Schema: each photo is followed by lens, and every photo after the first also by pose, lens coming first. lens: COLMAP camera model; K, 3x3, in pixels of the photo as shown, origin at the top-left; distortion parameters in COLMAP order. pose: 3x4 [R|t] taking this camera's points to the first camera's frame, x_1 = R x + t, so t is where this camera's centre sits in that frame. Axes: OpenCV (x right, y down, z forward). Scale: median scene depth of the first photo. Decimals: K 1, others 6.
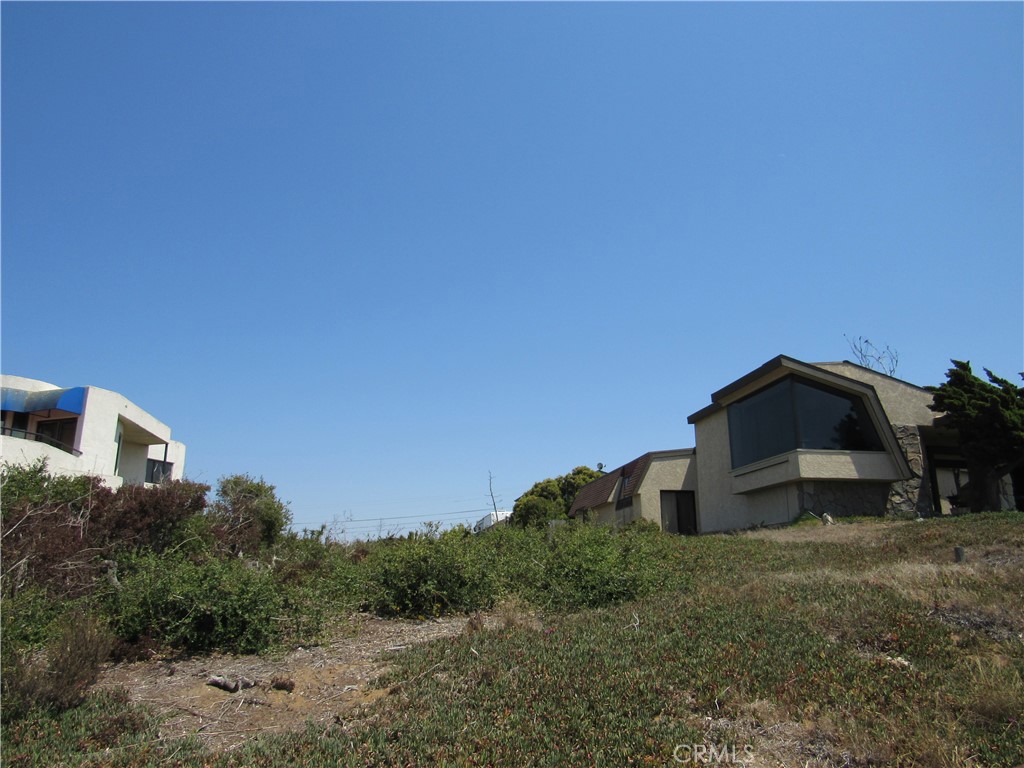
lens RADIAL K [[721.1, 0, 512.0], [0, 721.1, 384.0], [0, 0, 1]] dist [-0.038740, 0.005770]
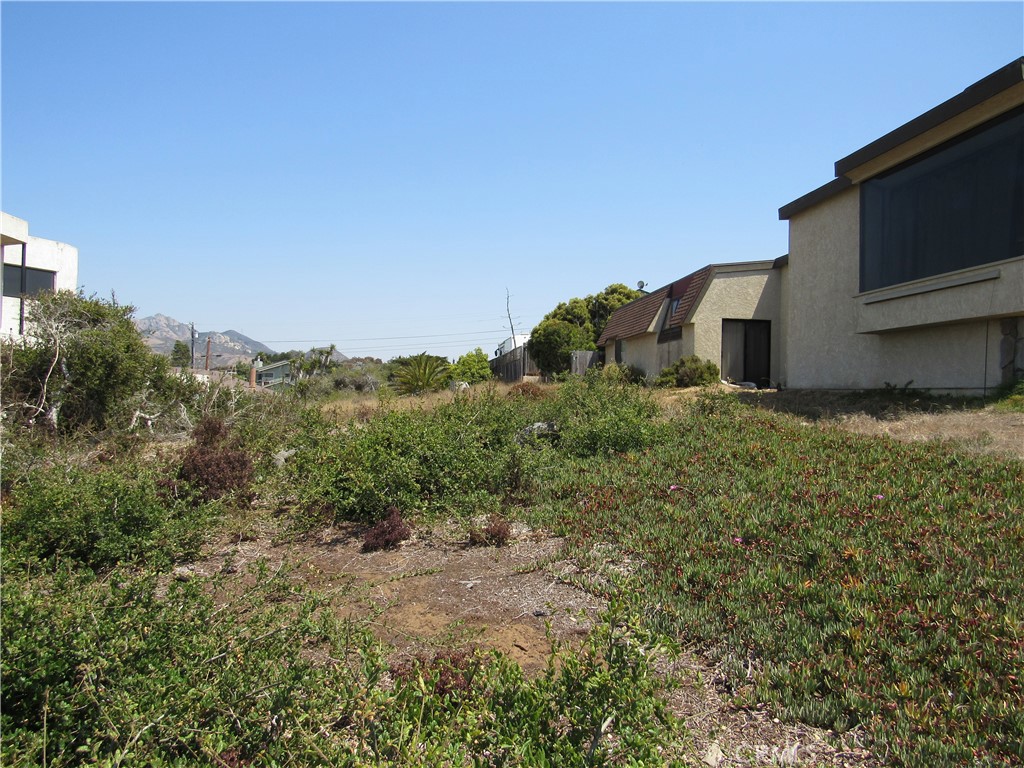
lens RADIAL K [[721.1, 0, 512.0], [0, 721.1, 384.0], [0, 0, 1]] dist [-0.038740, 0.005770]
pose [[0.998267, 0.024408, -0.053554, 0.037158], [-0.010288, 0.968308, 0.249547, 0.034392], [0.057948, -0.248563, 0.966881, 0.279652]]
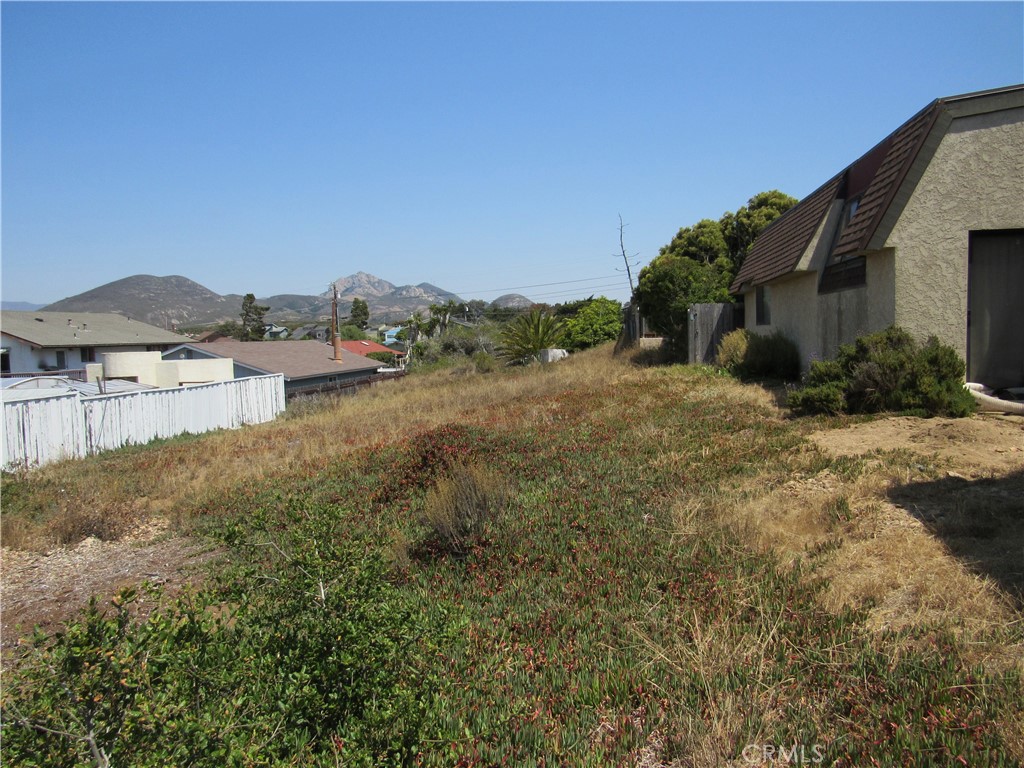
lens RADIAL K [[721.1, 0, 512.0], [0, 721.1, 384.0], [0, 0, 1]] dist [-0.038740, 0.005770]
pose [[0.951322, 0.001963, -0.308192, 0.116034], [0.100286, 0.943588, 0.315569, 0.094642], [0.291426, -0.331115, 0.897460, 0.654925]]
